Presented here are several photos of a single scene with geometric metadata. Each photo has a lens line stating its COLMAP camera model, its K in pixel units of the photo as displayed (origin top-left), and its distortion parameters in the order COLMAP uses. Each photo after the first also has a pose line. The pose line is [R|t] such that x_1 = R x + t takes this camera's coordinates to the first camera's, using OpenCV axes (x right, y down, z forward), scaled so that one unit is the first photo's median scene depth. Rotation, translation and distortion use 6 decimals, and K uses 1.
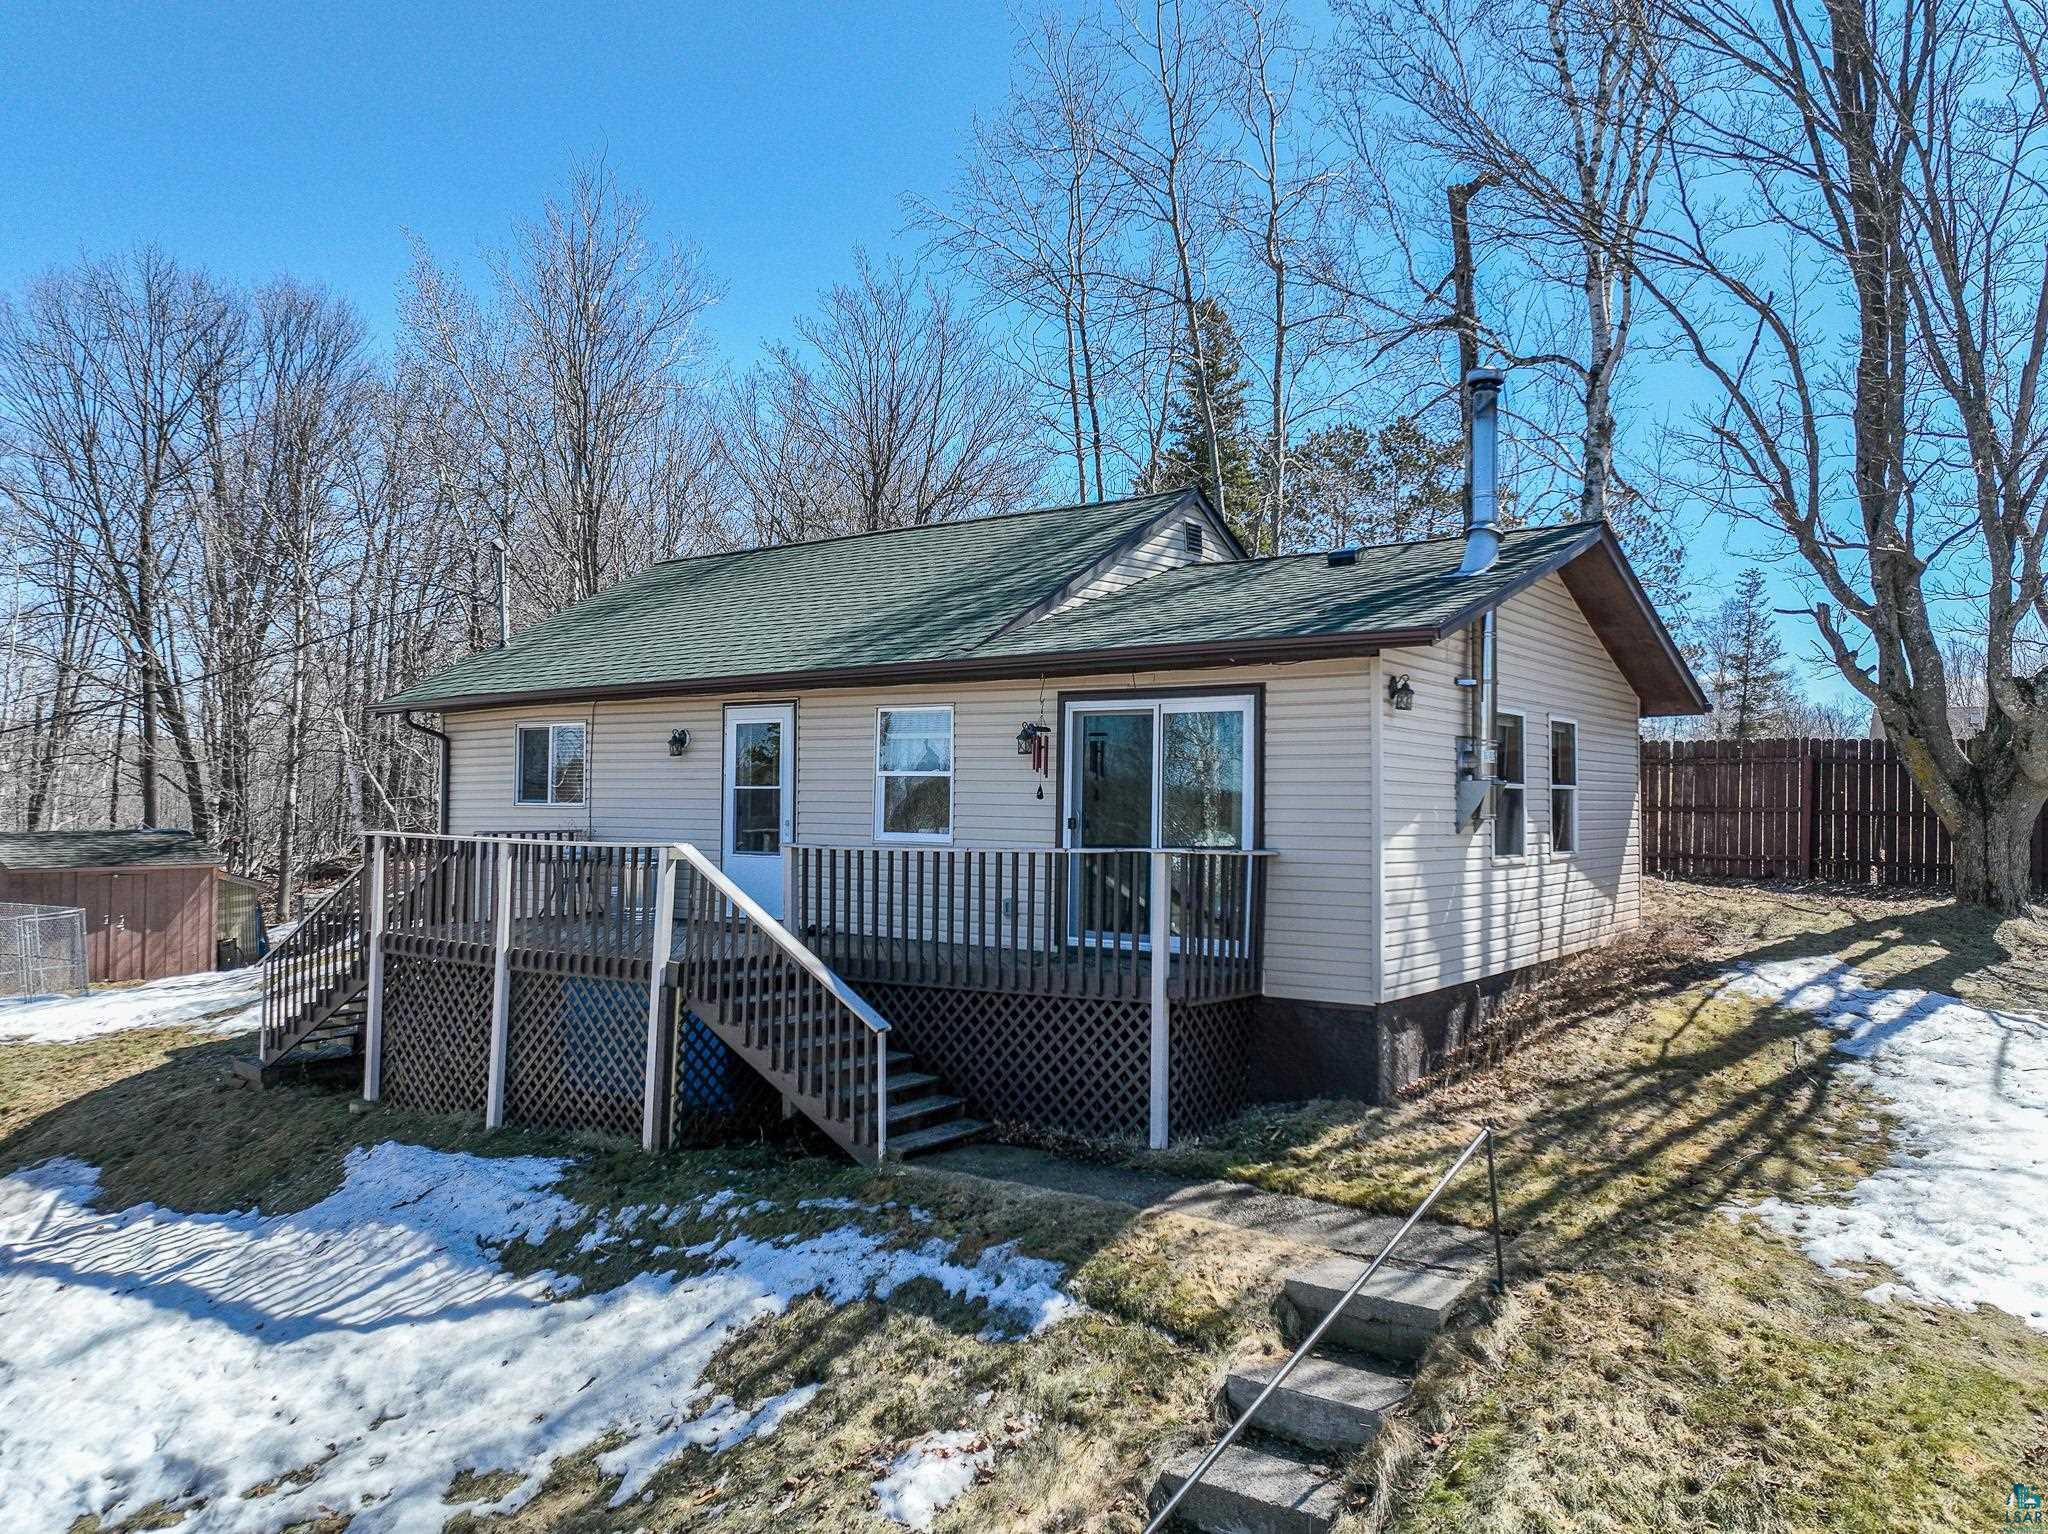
lens RADIAL K [[1486.3, 0, 1124.4], [0, 1486.3, 764.9], [0, 0, 1]] dist [0.010884, 0.005949]
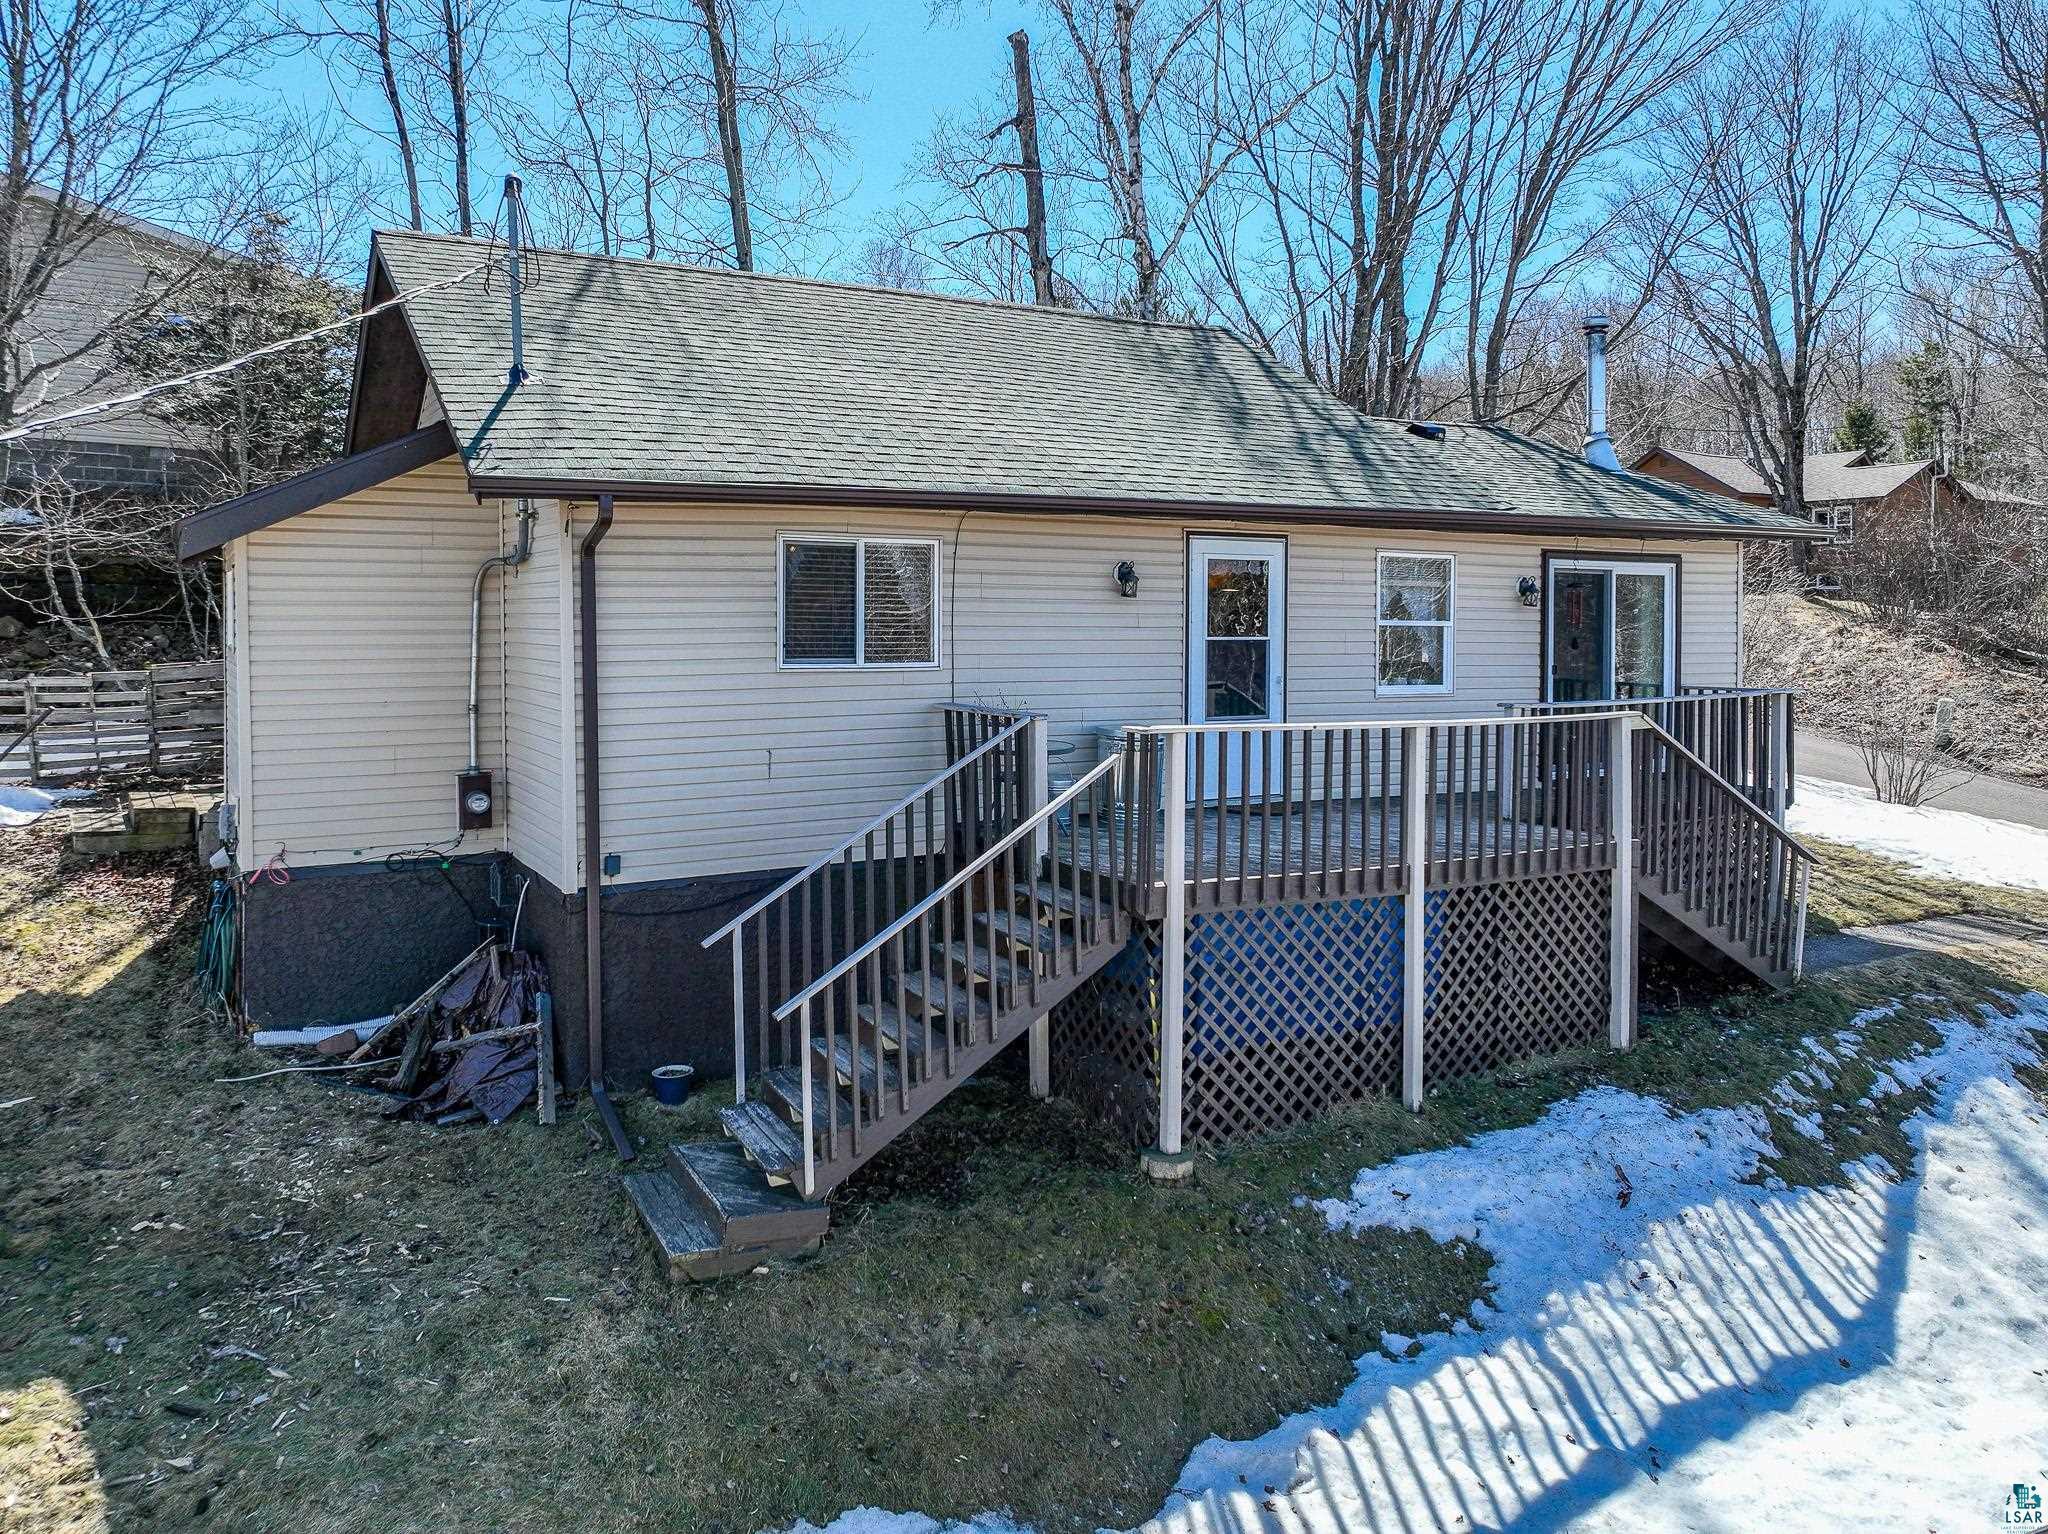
lens RADIAL K [[1551.5, 0, 932.0], [0, 1551.5, 601.0], [0, 0, 1]] dist [0.008249, 0.006516]
pose [[0.443148, -0.001581, 0.896447, -1.264835], [-0.030562, 0.999390, 0.016870, -0.016869], [-0.895927, -0.034873, 0.442830, 0.898351]]
